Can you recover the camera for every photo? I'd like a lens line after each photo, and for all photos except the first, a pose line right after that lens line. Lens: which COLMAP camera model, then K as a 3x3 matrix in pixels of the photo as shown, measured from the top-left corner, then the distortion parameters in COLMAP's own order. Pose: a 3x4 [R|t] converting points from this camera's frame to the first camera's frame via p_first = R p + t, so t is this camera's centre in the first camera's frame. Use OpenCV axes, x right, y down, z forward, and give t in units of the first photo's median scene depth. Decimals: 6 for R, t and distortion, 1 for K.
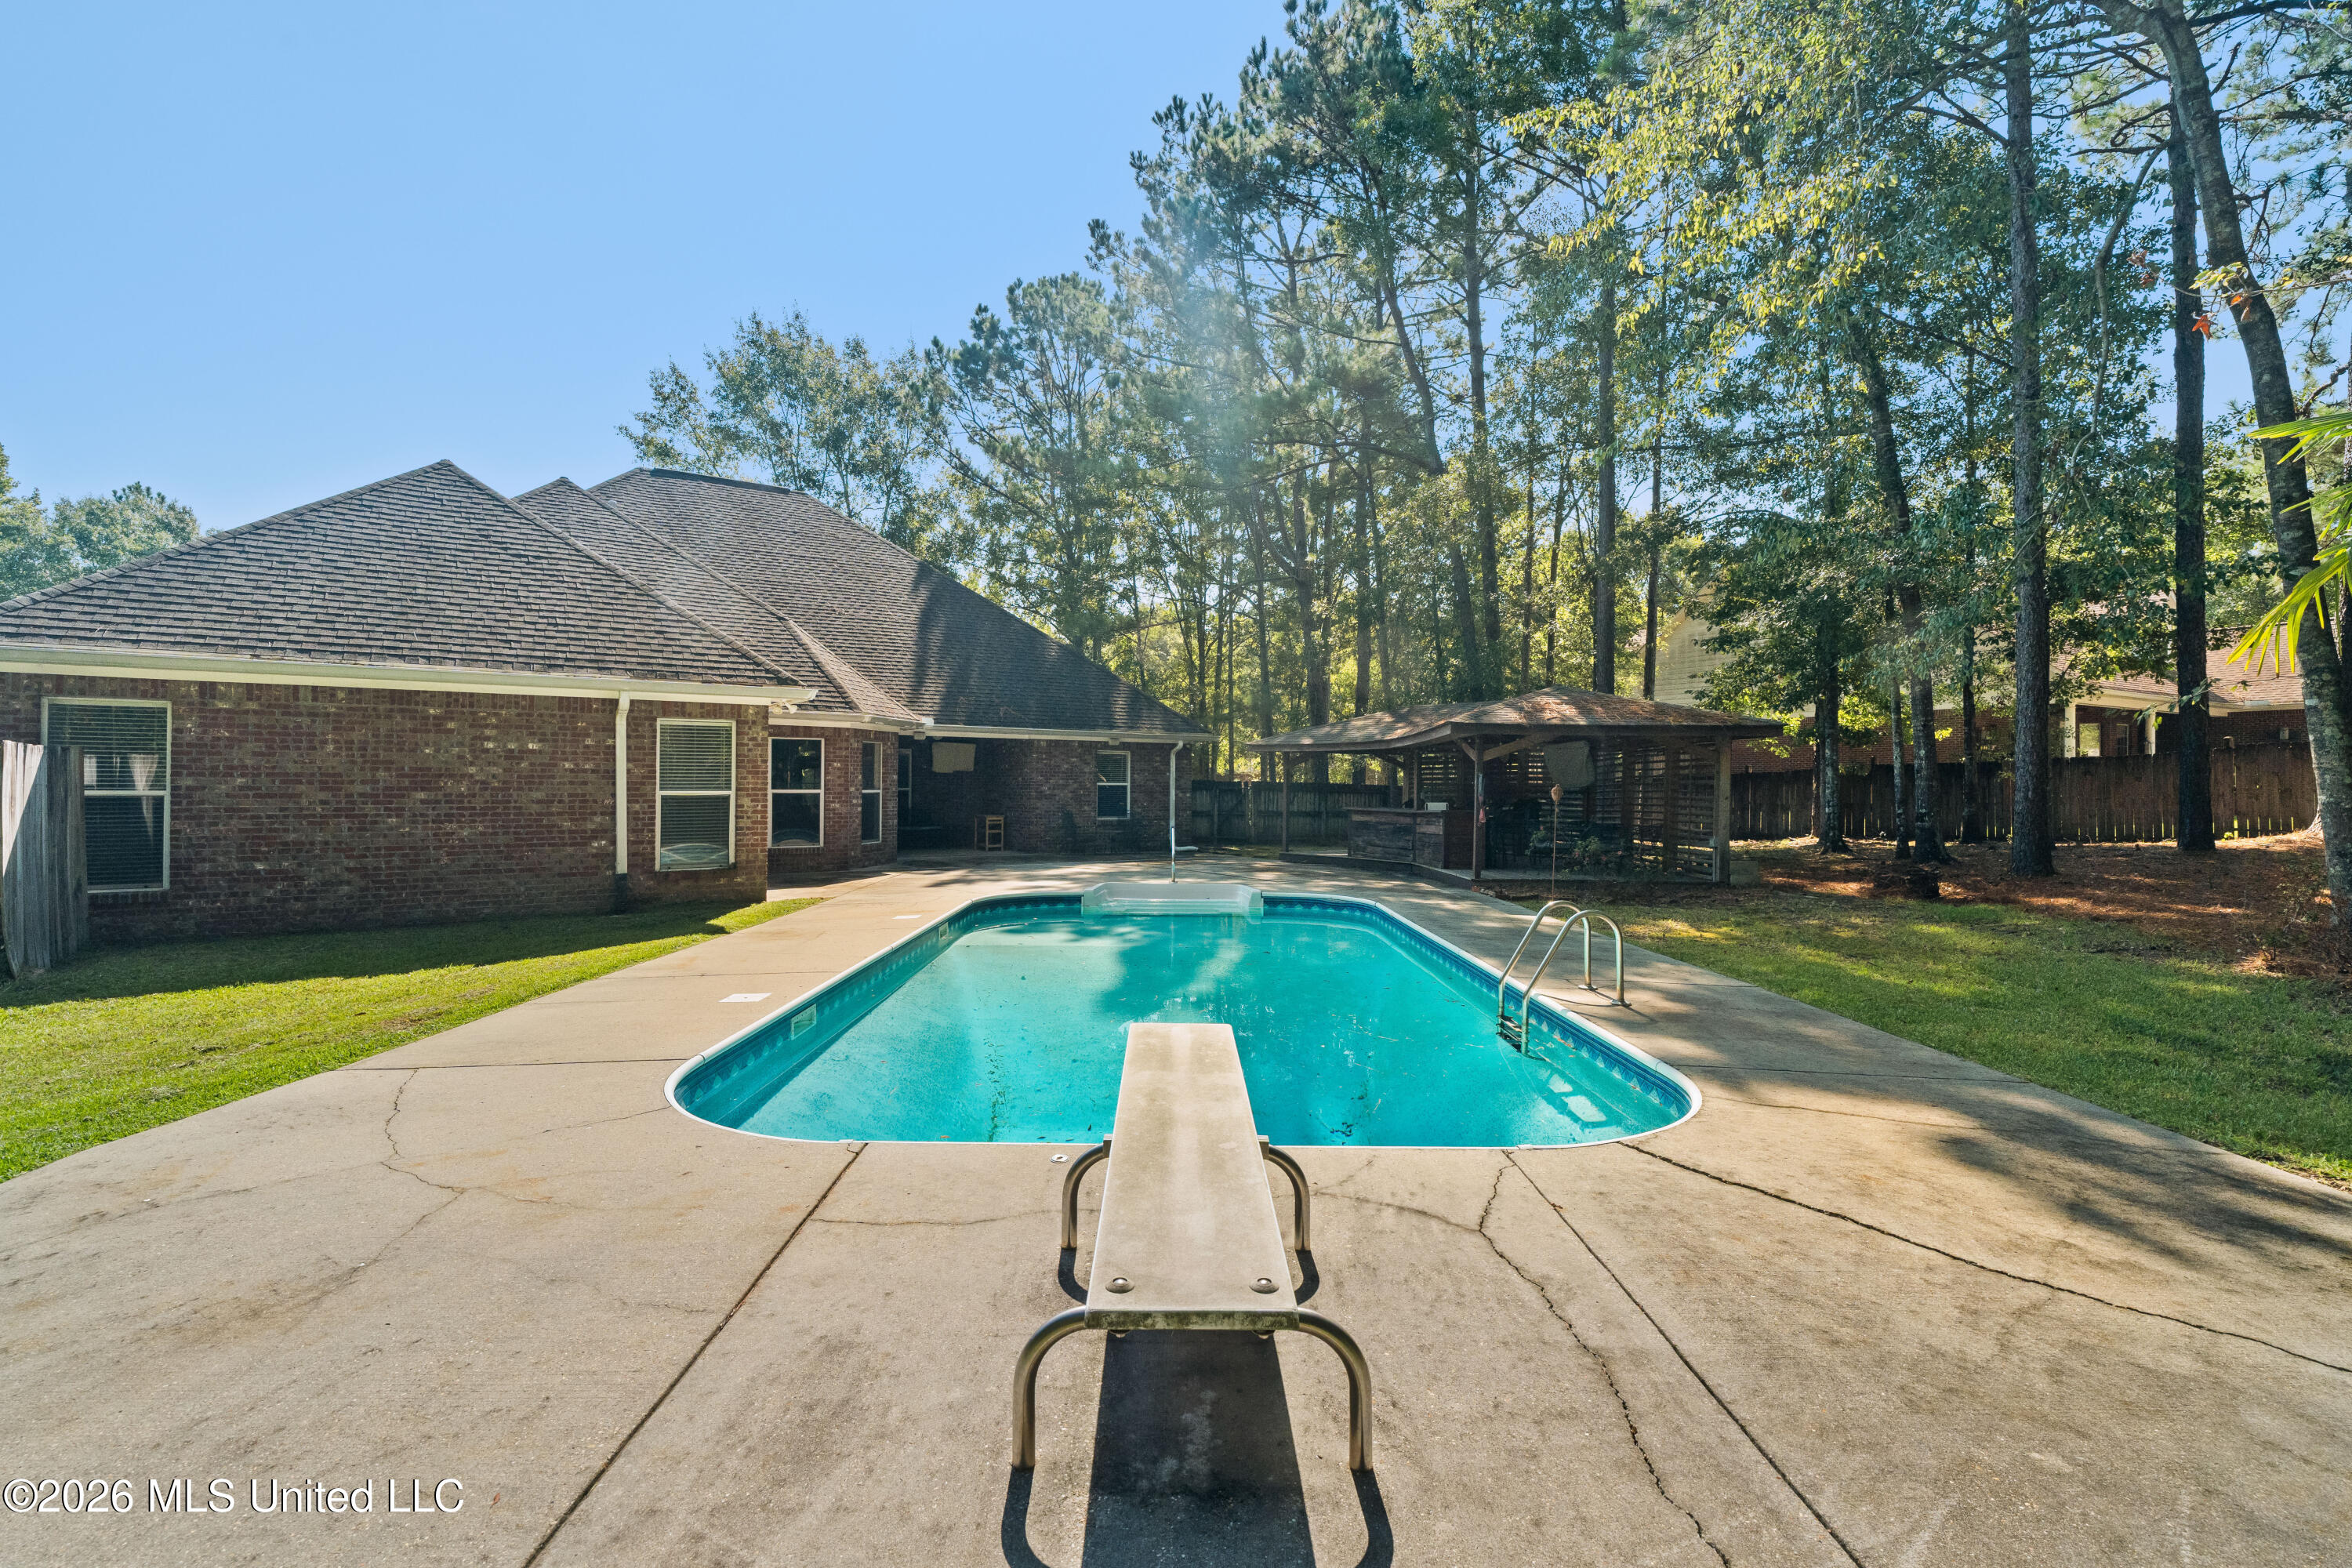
lens RADIAL K [[1059.4, 0, 1168.1], [0, 1059.4, 772.0], [0, 0, 1]] dist [-0.006469, 0.000523]
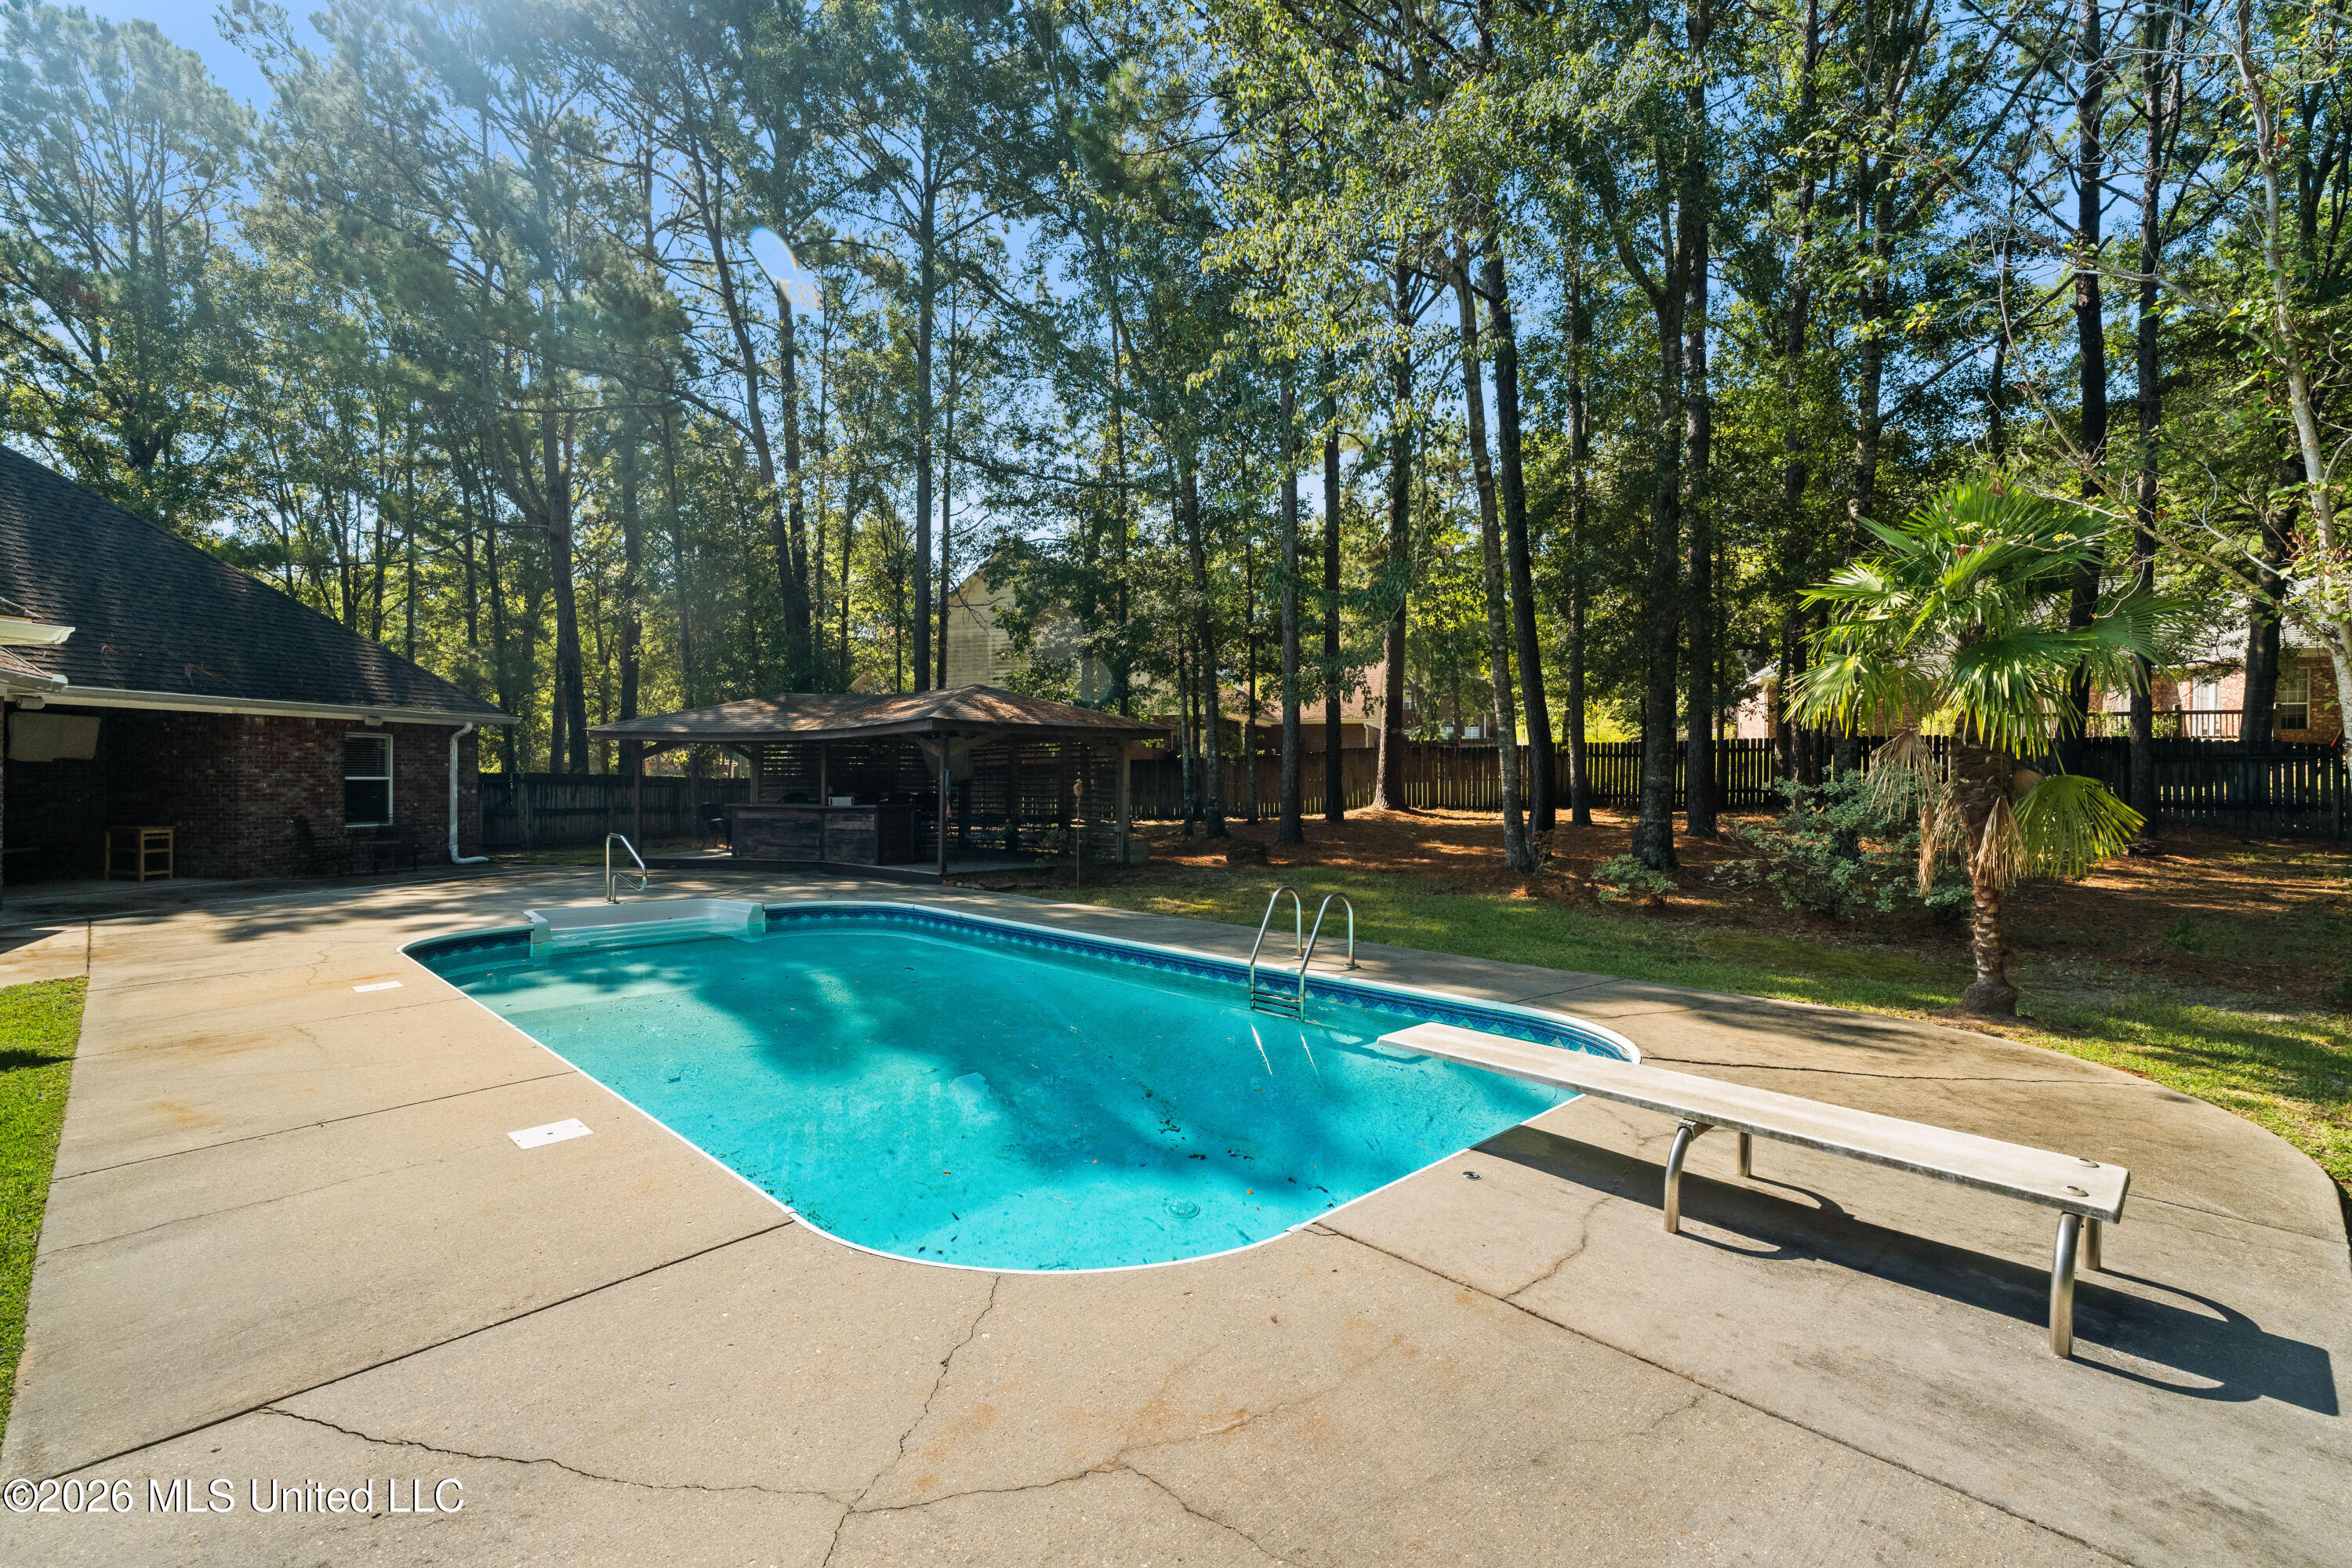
lens RADIAL K [[1061.8, 0, 1167.9], [0, 1061.8, 781.7], [0, 0, 1]] dist [-0.008612, 0.000939]
pose [[0.710265, -0.006279, 0.703906, -0.327510], [-0.008395, 0.999814, 0.017389, -0.007374], [-0.703884, -0.018260, 0.710080, 0.160760]]
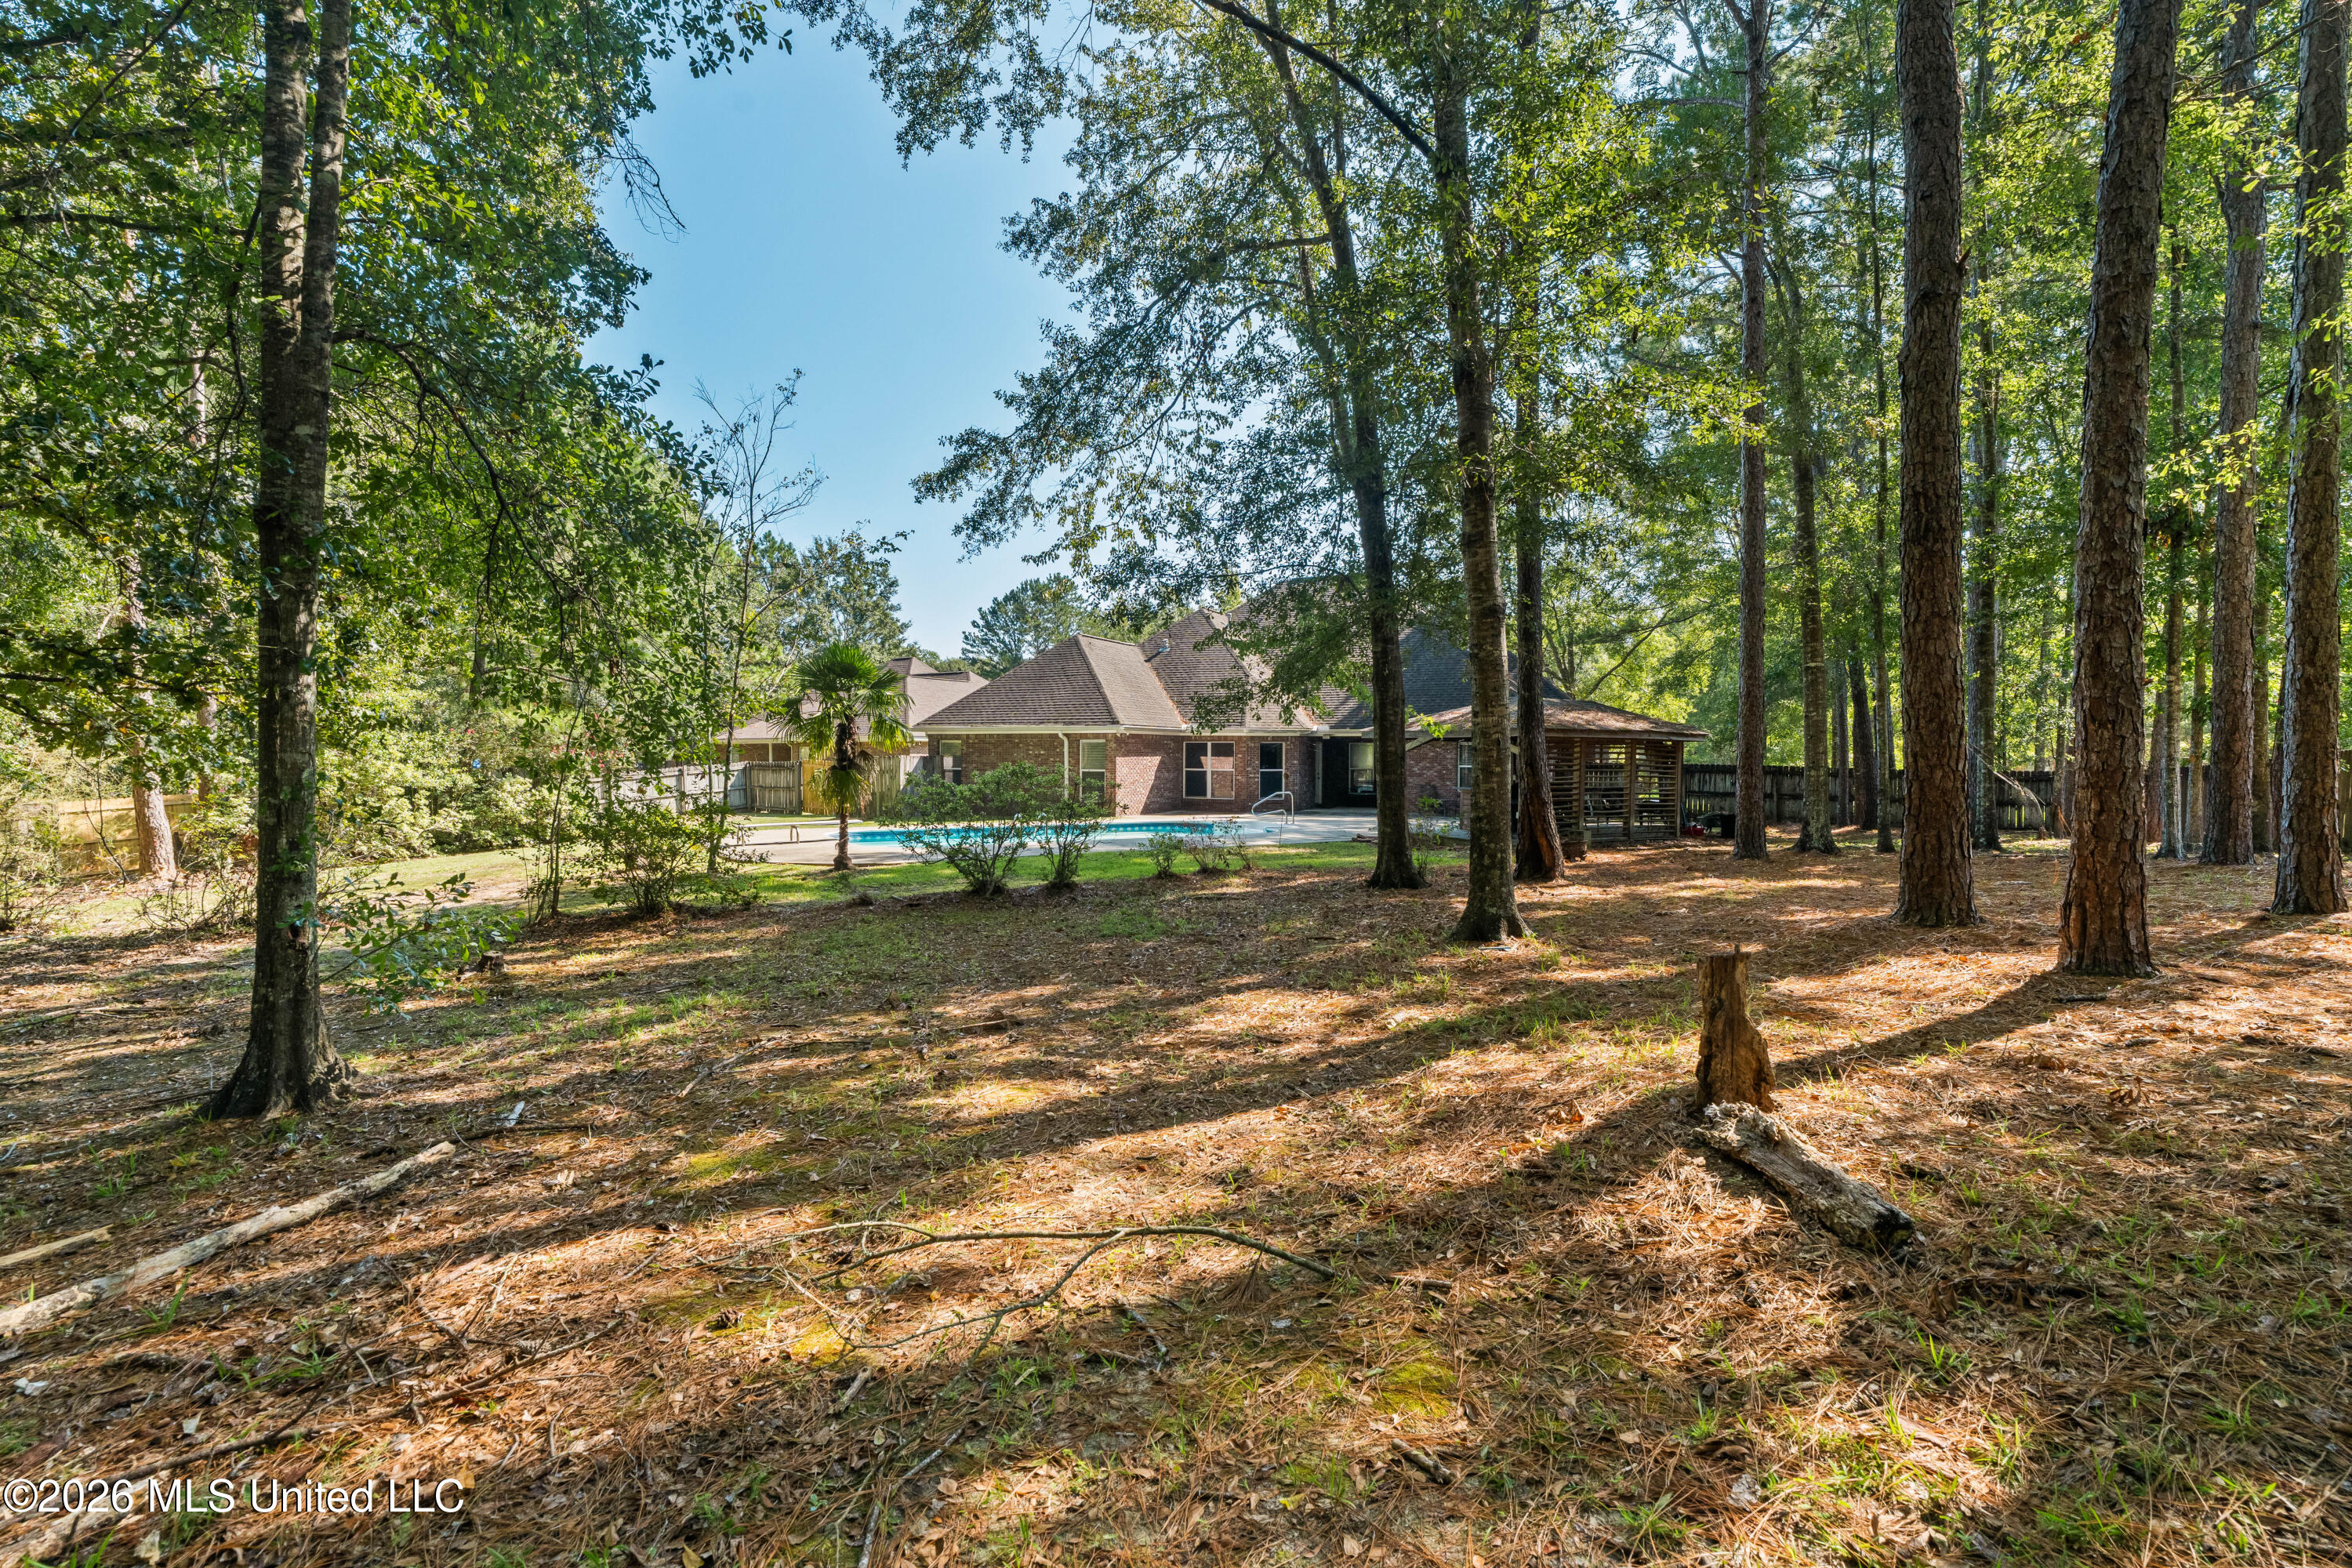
lens RADIAL K [[1083.5, 0, 1166.9], [0, 1083.5, 759.2], [0, 0, 1]] dist [-0.004080, 0.000214]
pose [[0.495313, 0.000708, -0.868714, 1.856020], [0.009519, 0.999935, 0.006242, -0.019125], [0.868663, -0.011361, 0.495274, -0.085367]]
